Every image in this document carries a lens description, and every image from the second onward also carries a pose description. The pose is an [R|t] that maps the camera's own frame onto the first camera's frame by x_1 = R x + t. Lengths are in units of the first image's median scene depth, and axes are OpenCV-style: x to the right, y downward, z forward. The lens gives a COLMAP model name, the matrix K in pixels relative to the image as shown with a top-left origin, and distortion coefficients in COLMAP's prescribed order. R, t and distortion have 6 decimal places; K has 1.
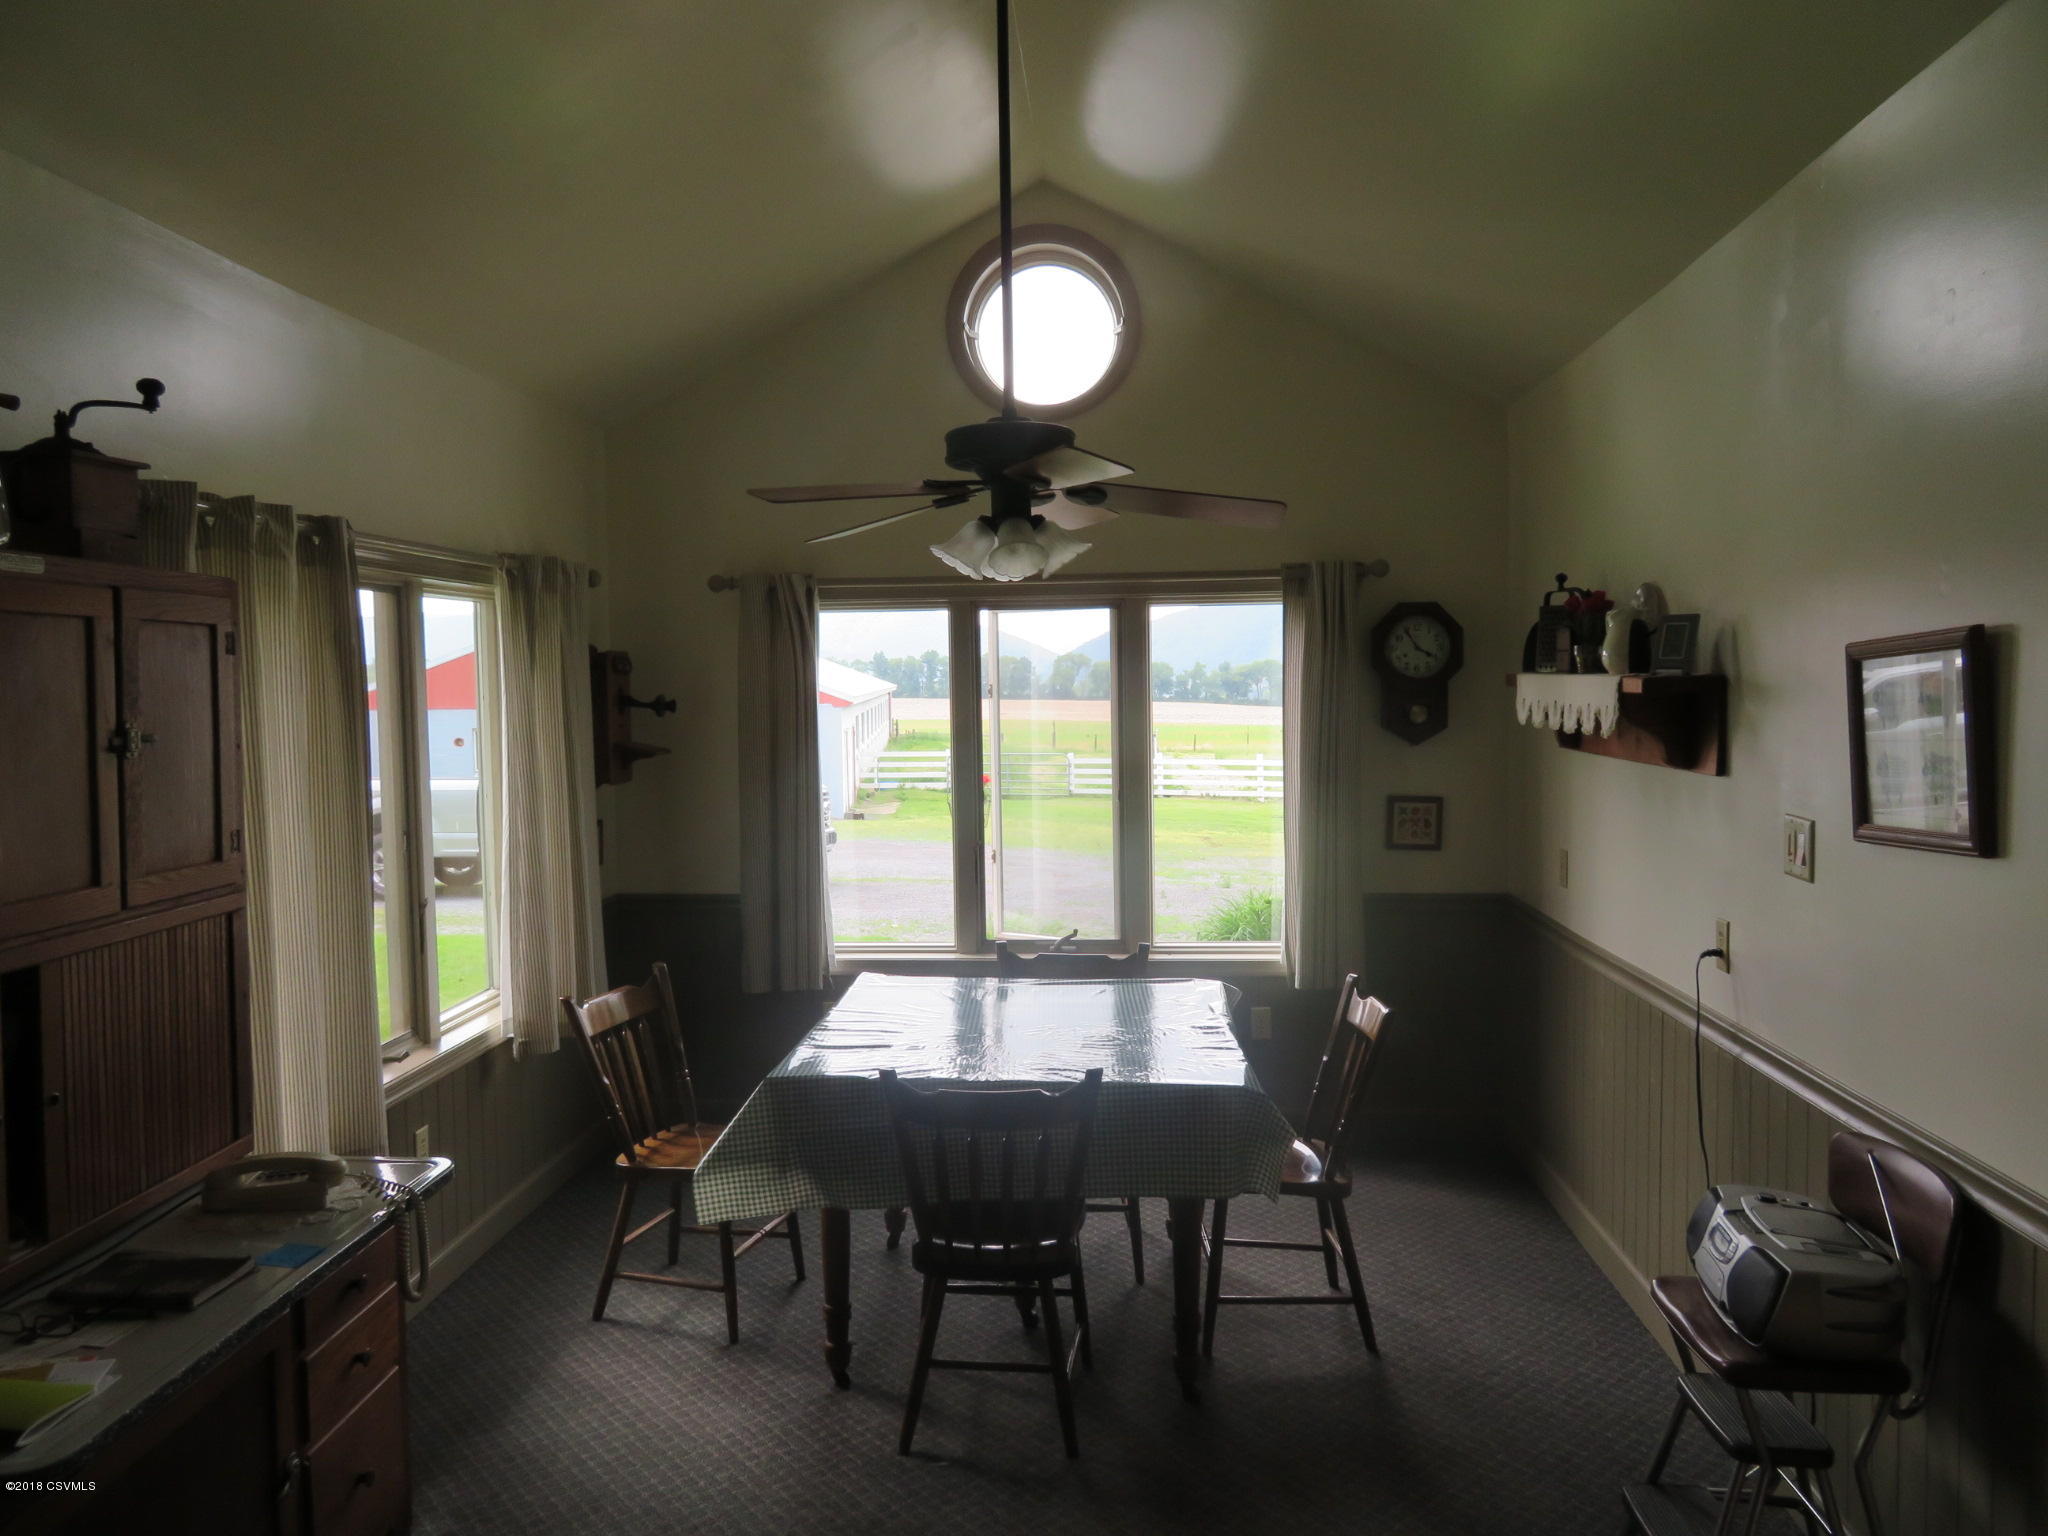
lens RADIAL K [[1457.8, 0, 1024.0], [0, 1457.8, 768.0], [0, 0, 1]] dist [-0.015219, -0.001381]
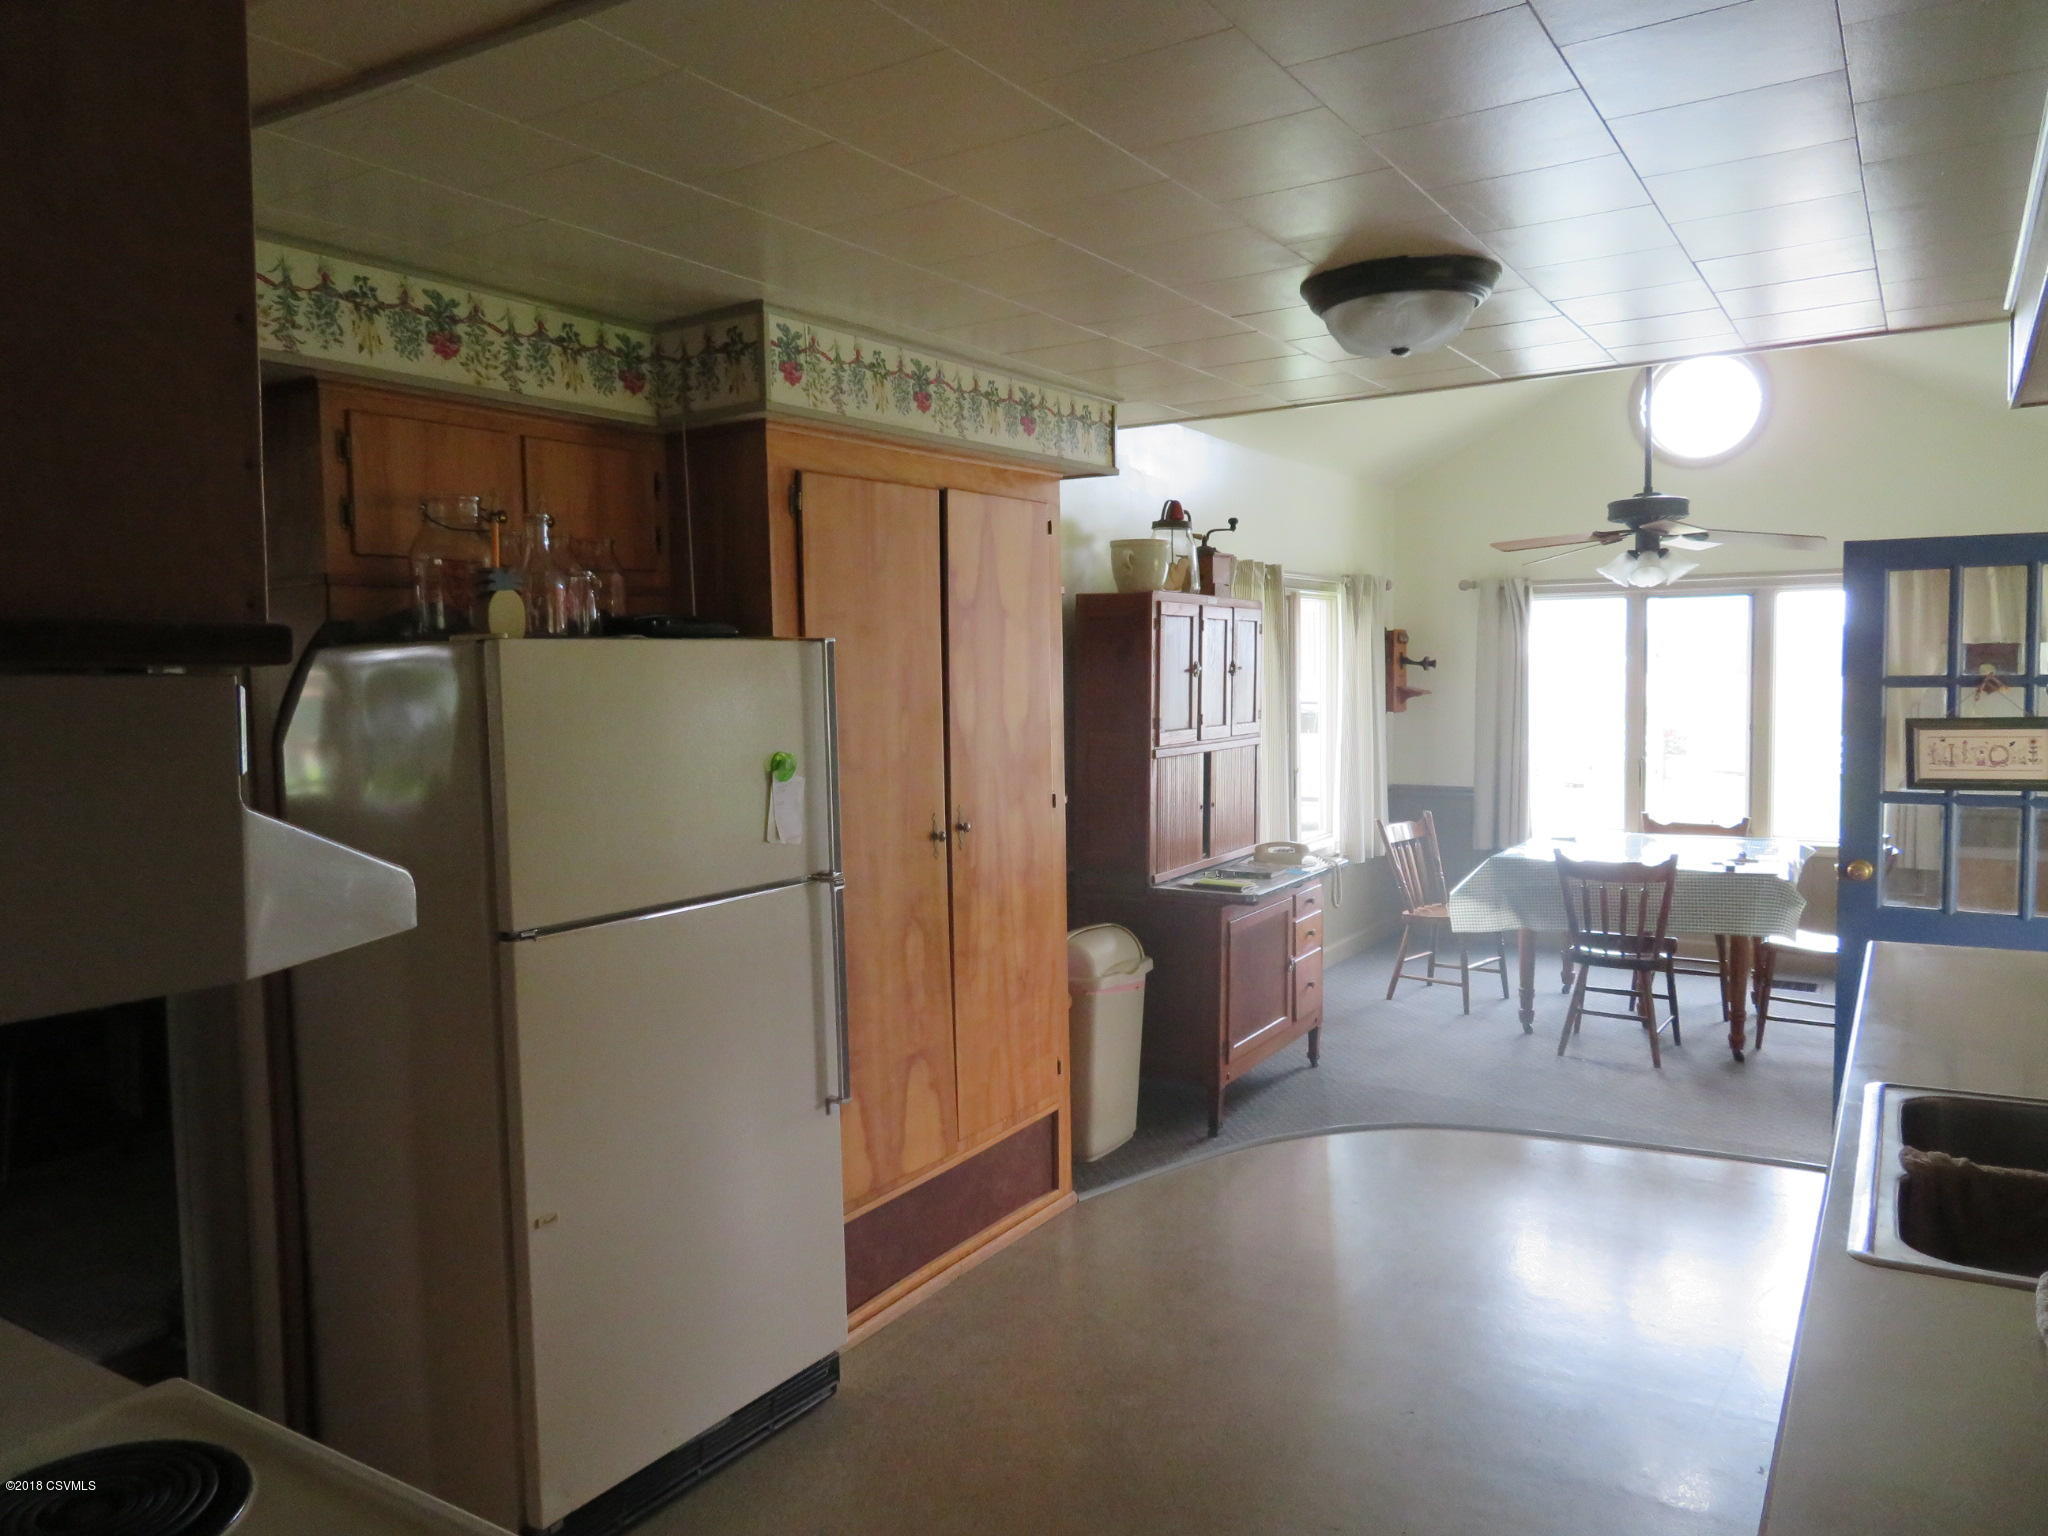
lens RADIAL K [[1457.8, 0, 1024.0], [0, 1457.8, 768.0], [0, 0, 1]] dist [-0.015219, -0.001381]
pose [[0.886002, 0.032249, -0.462559, 0.134291], [-0.024313, 0.999437, 0.023111, 0.060548], [0.463044, -0.009230, 0.886287, -0.821888]]
